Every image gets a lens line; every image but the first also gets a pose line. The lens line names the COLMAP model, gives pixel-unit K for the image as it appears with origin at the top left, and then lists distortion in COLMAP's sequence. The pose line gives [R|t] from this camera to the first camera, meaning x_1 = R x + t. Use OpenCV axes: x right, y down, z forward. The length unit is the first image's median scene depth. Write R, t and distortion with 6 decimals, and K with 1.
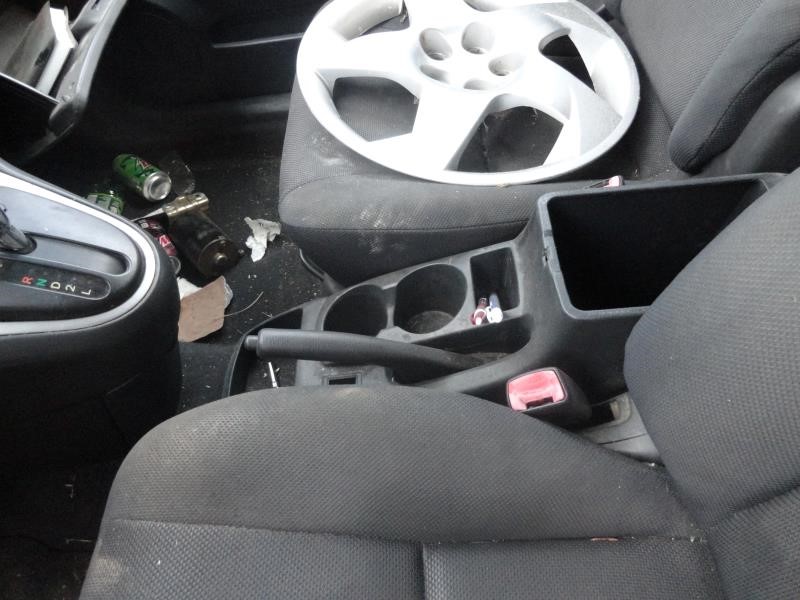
lens RADIAL K [[548.2, 0, 400.0], [0, 548.2, 300.0], [0, 0, 1]] dist [-0.009309, -0.000366]
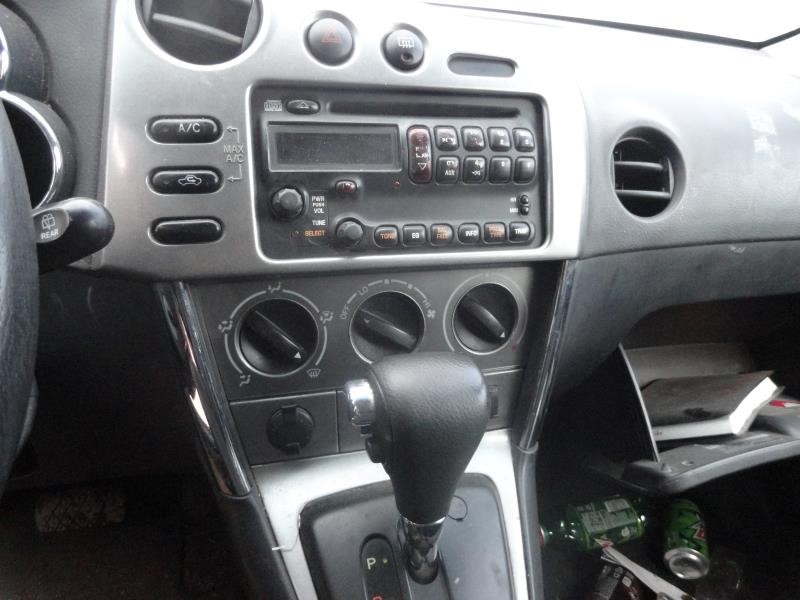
lens RADIAL K [[548.2, 0, 400.0], [0, 548.2, 300.0], [0, 0, 1]] dist [-0.009309, -0.000366]
pose [[0.243569, 0.517538, -0.820261, -0.189327], [-0.845303, 0.527942, 0.082096, -0.232679], [0.475538, 0.673373, 0.566067, 0.221514]]
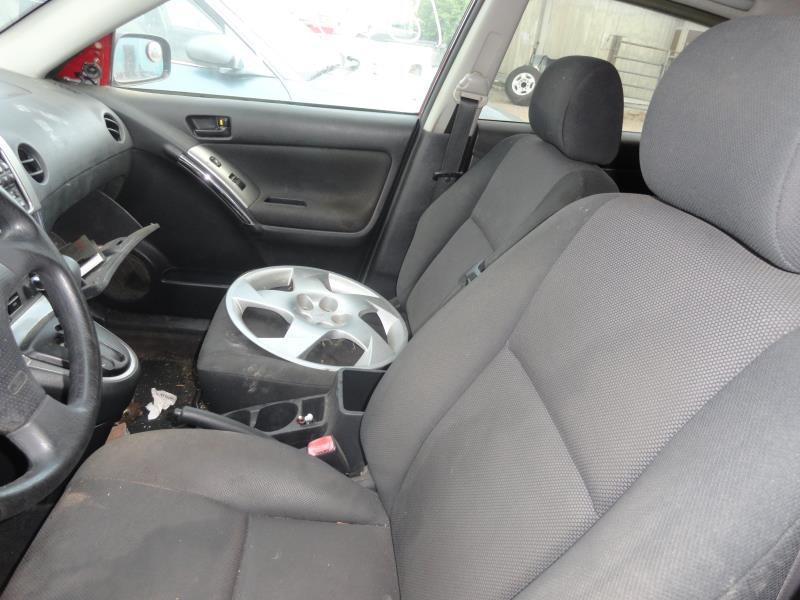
lens RADIAL K [[548.2, 0, 400.0], [0, 548.2, 300.0], [0, 0, 1]] dist [-0.009309, -0.000366]
pose [[0.958903, 0.206223, 0.194878, 0.011161], [-0.084800, 0.863735, -0.496760, 0.480254], [-0.270767, 0.459819, 0.845726, -0.750991]]
